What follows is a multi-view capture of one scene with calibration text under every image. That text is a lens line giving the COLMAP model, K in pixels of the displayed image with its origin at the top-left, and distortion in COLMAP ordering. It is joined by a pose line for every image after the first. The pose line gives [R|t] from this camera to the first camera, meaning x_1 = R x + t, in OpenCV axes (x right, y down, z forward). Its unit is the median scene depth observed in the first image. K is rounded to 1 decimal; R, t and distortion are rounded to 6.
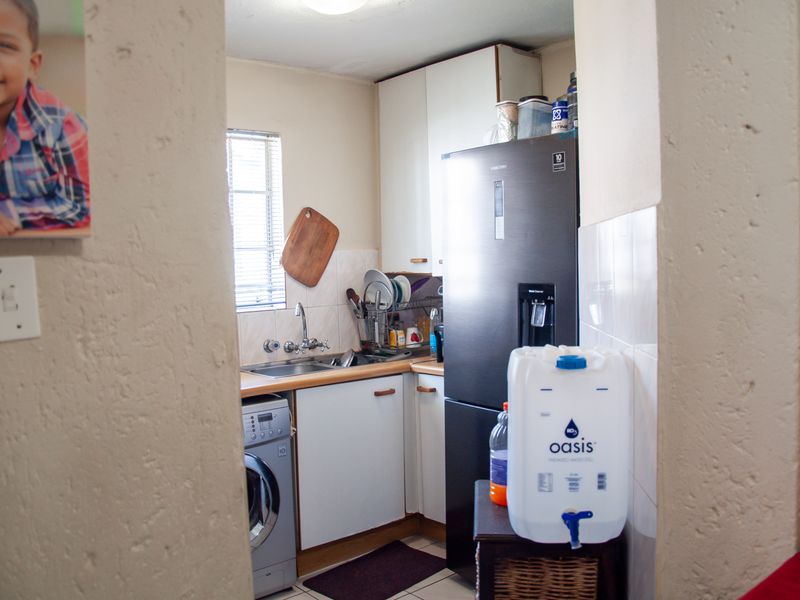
lens RADIAL K [[702.6, 0, 399.6], [0, 702.6, 302.9], [0, 0, 1]] dist [0.004059, 0.000640]
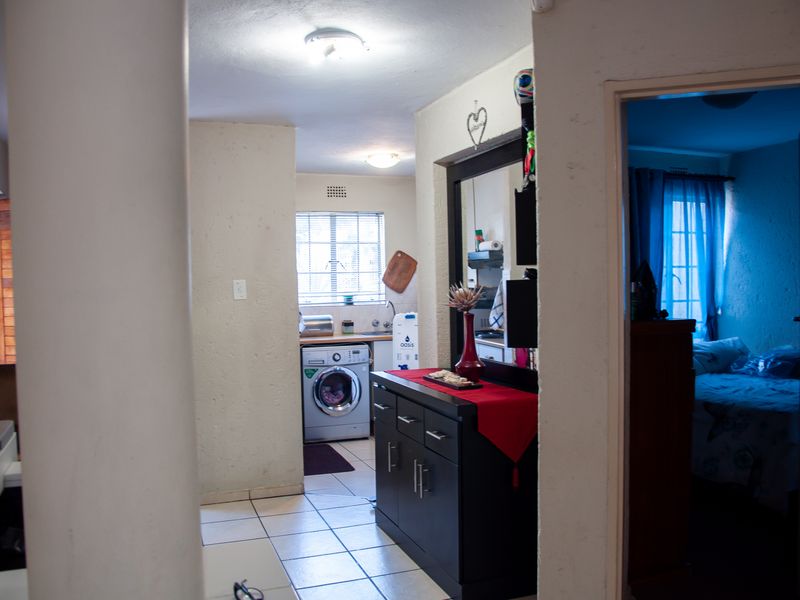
lens RADIAL K [[702.6, 0, 400.1], [0, 702.6, 299.6], [0, 0, 1]] dist [0.004059, 0.000640]
pose [[0.938273, 0.023548, -0.345093, 0.530518], [-0.032483, 0.999270, -0.020132, 0.032671], [0.344367, 0.030099, 0.938353, -0.768536]]
